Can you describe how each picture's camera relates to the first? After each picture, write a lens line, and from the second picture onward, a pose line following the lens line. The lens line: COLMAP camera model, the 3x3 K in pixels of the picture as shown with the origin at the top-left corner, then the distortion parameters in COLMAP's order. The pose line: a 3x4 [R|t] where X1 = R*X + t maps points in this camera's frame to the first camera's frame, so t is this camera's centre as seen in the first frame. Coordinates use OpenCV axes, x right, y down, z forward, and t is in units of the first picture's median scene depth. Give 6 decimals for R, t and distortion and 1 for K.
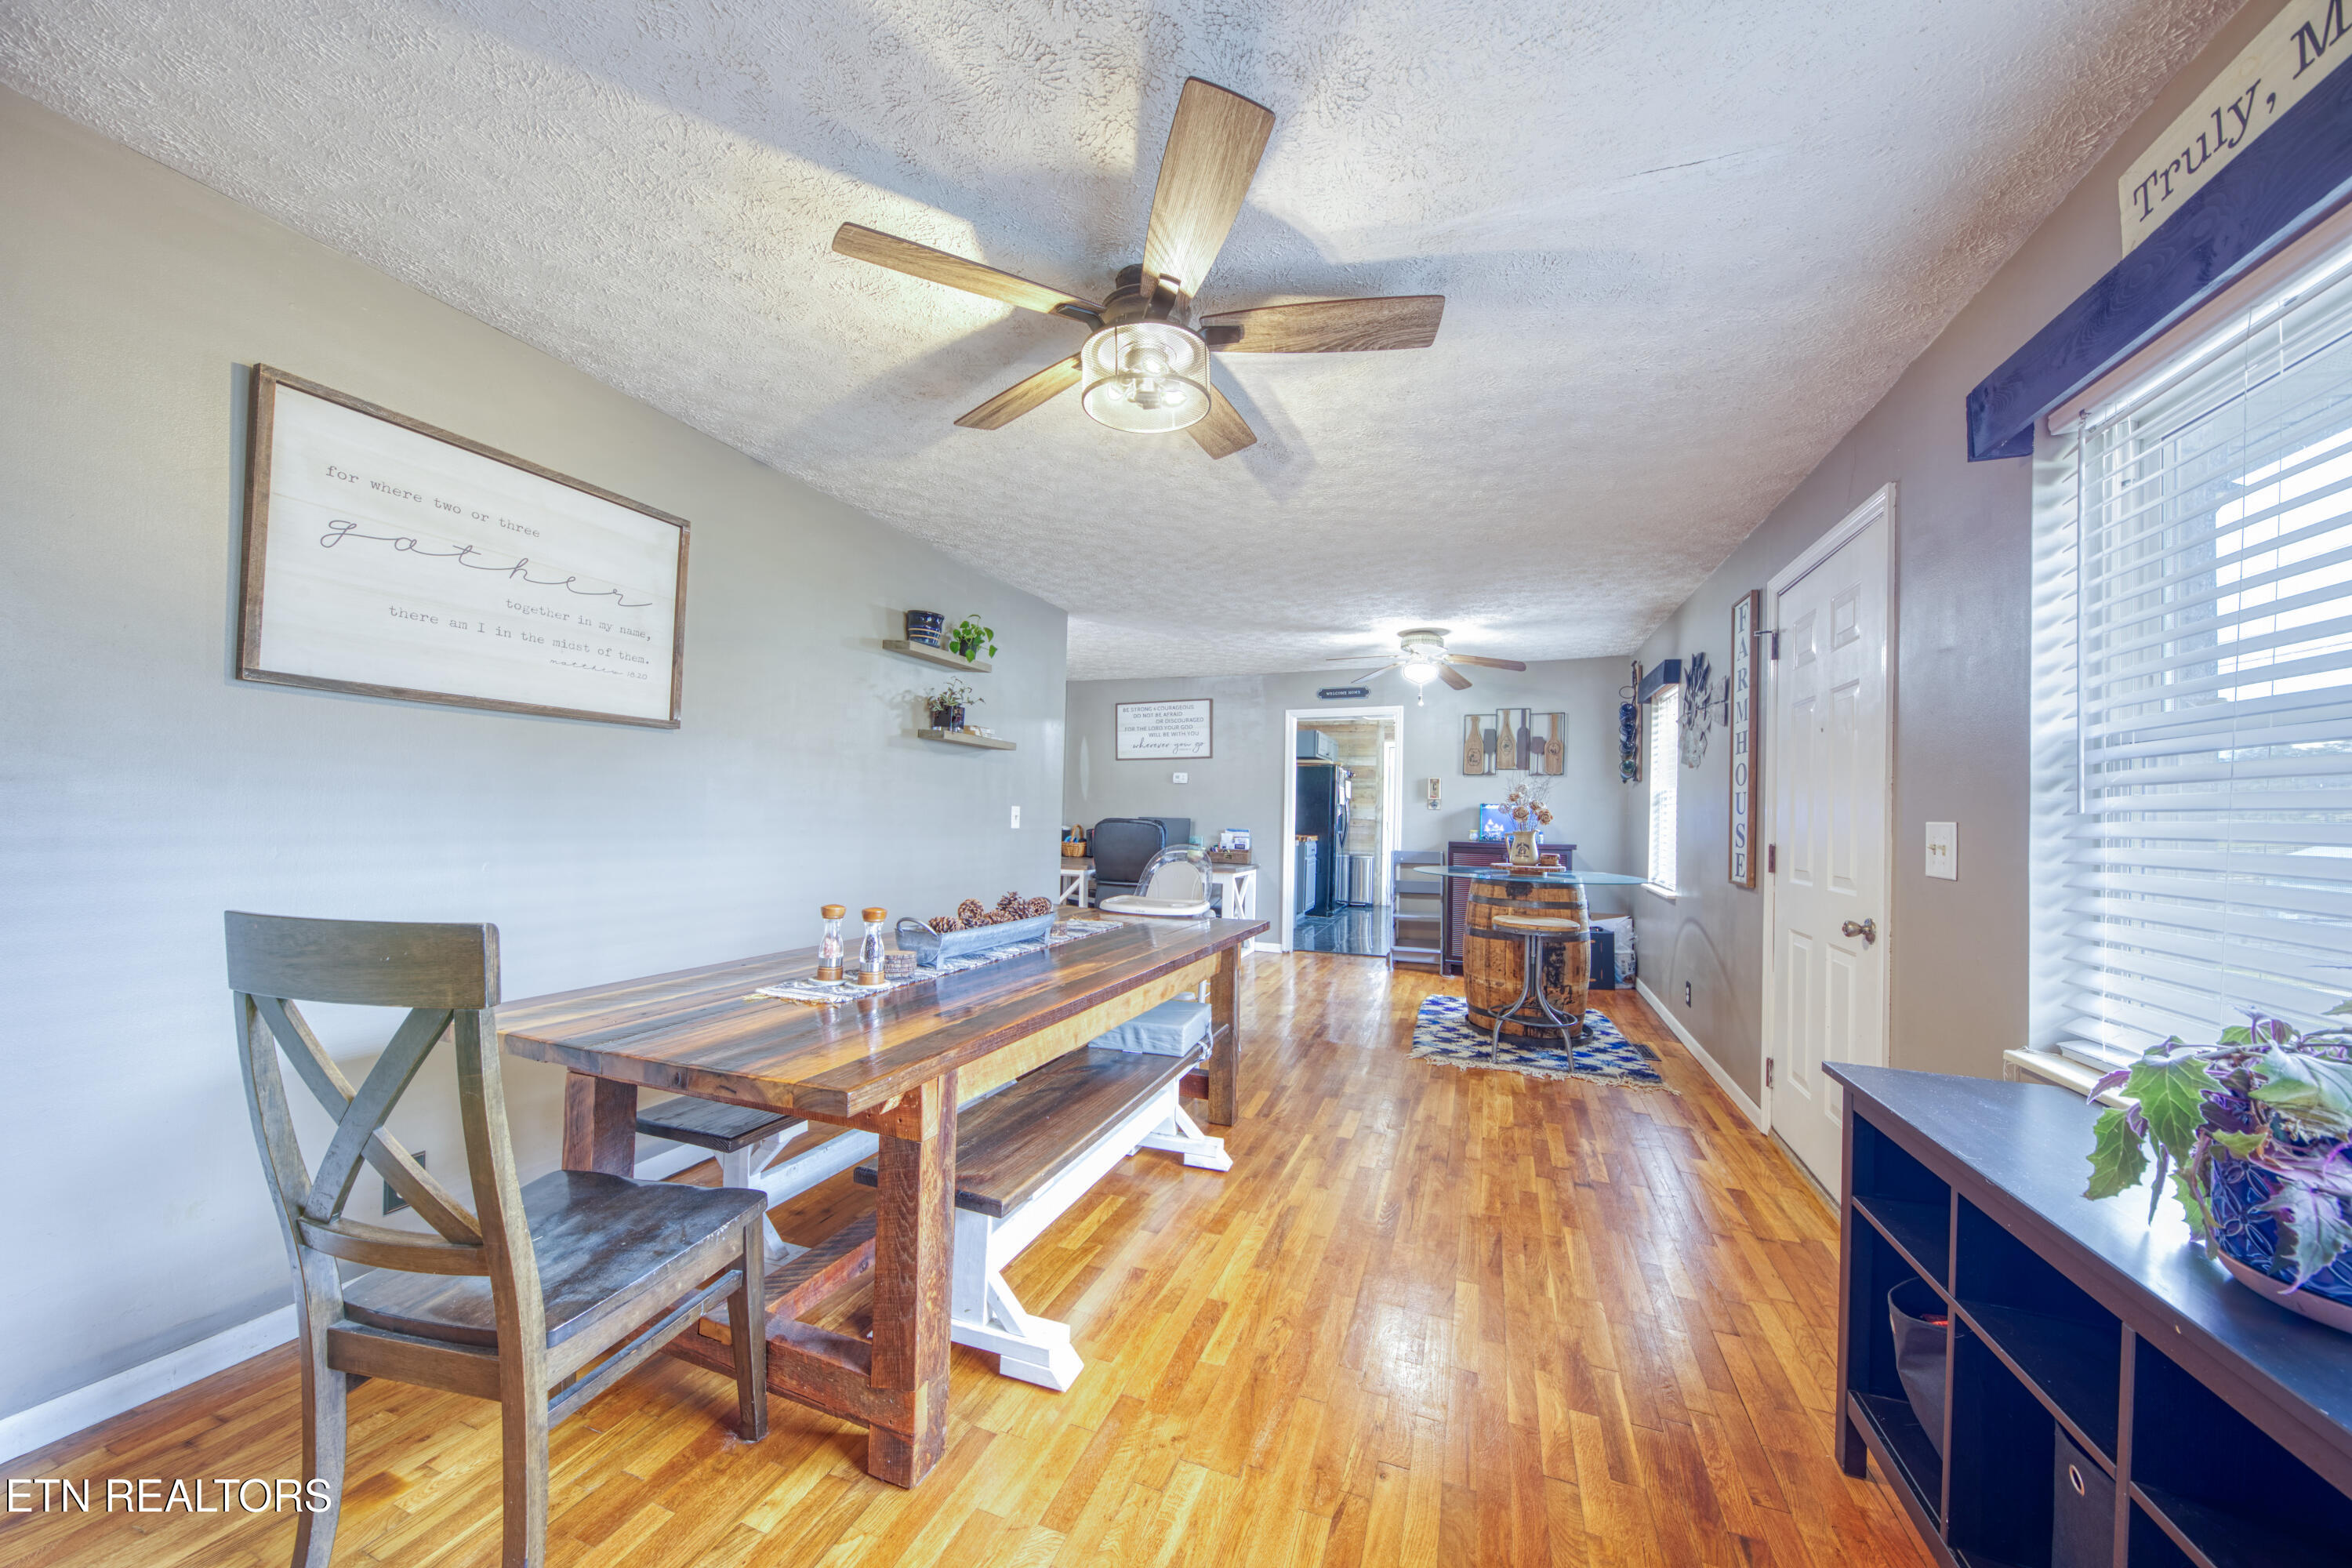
lens RADIAL K [[812.9, 0, 1185.0], [0, 812.9, 807.5], [0, 0, 1]] dist [0.000498, 0.000023]
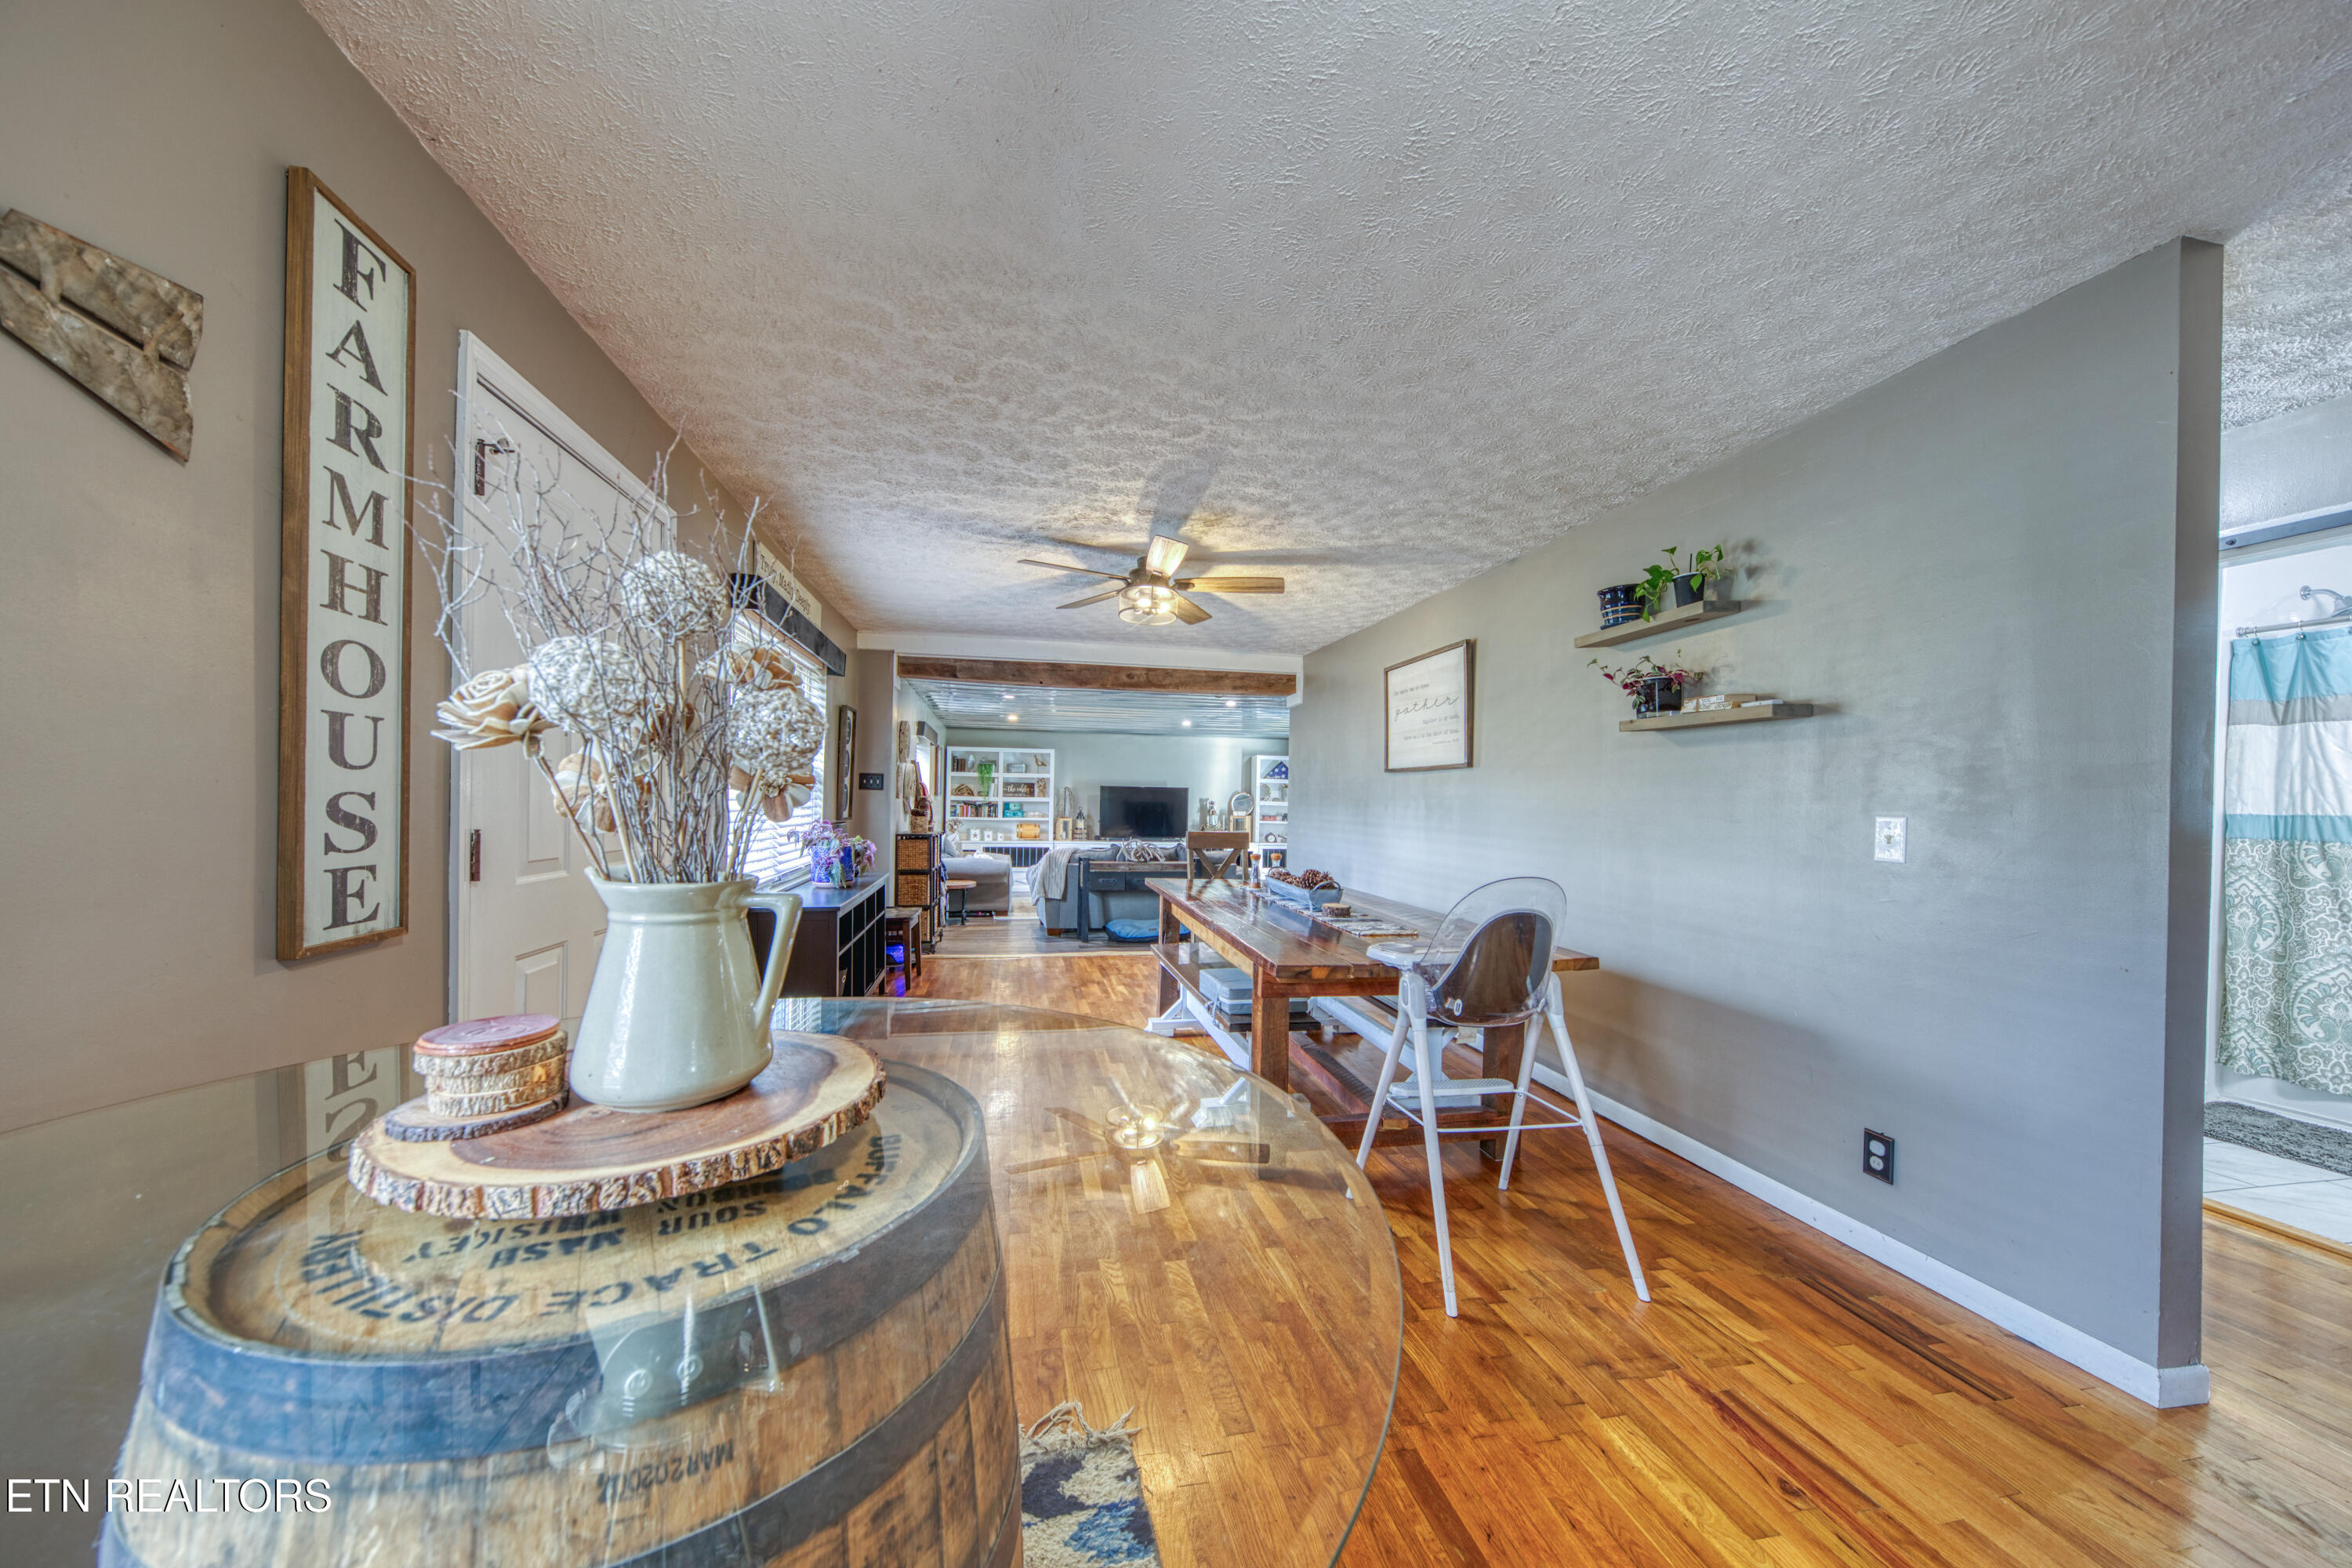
lens RADIAL K [[806.7, 0, 1112.7], [0, 806.7, 805.4], [0, 0, 1]] dist [-0.013774, -0.000026]
pose [[-0.879231, -0.037264, -0.474935, 0.676045], [-0.034284, 0.999300, -0.014936, 0.022249], [0.475160, 0.003151, -0.879894, 1.896231]]
